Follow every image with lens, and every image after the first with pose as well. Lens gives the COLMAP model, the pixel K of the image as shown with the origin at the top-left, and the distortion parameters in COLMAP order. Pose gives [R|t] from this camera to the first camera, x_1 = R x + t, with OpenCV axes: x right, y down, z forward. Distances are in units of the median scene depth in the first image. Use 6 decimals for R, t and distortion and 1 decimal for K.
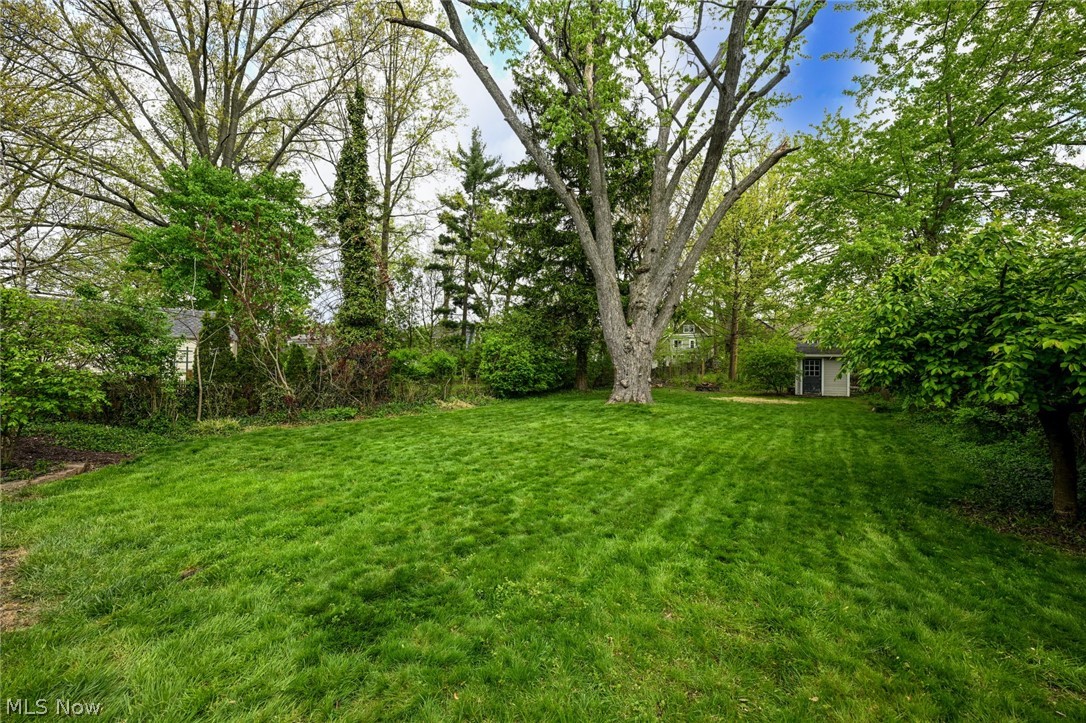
lens RADIAL K [[438.8, 0, 539.8], [0, 438.8, 363.7], [0, 0, 1]] dist [-0.000541, -0.000083]
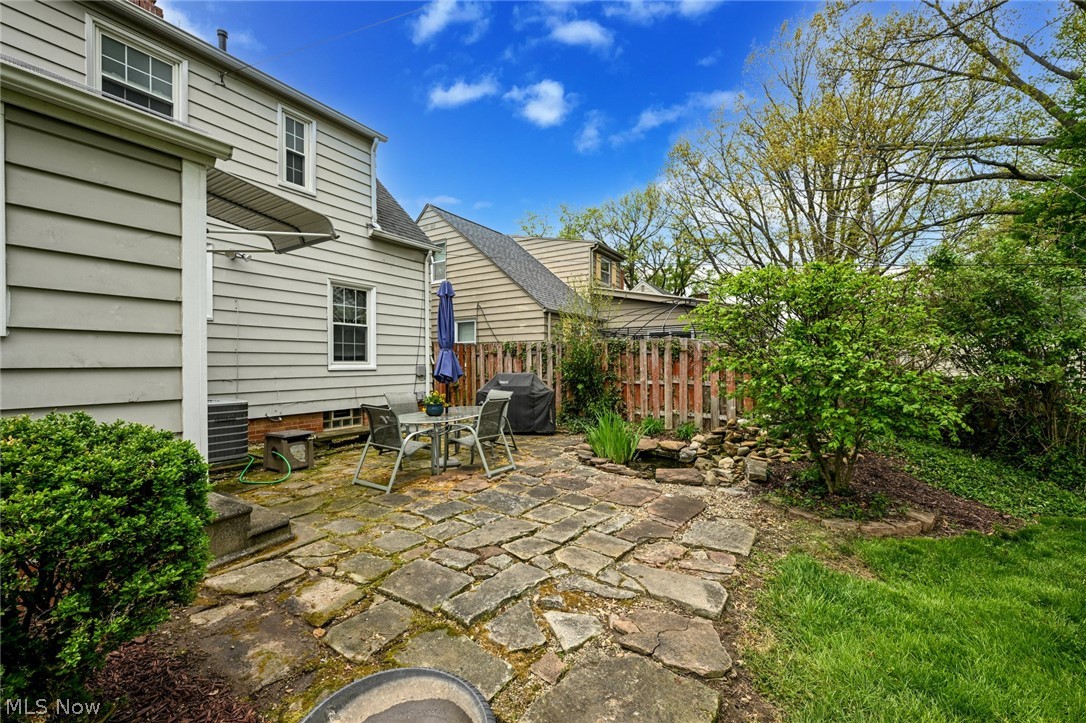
lens RADIAL K [[438.8, 0, 544.3], [0, 438.8, 364.8], [0, 0, 1]] dist [-0.000541, -0.000083]
pose [[-0.000005, -0.006036, -0.999982, -0.326786], [0.002688, 0.999978, -0.006036, 0.005297], [0.999996, -0.002688, 0.000012, 0.356668]]
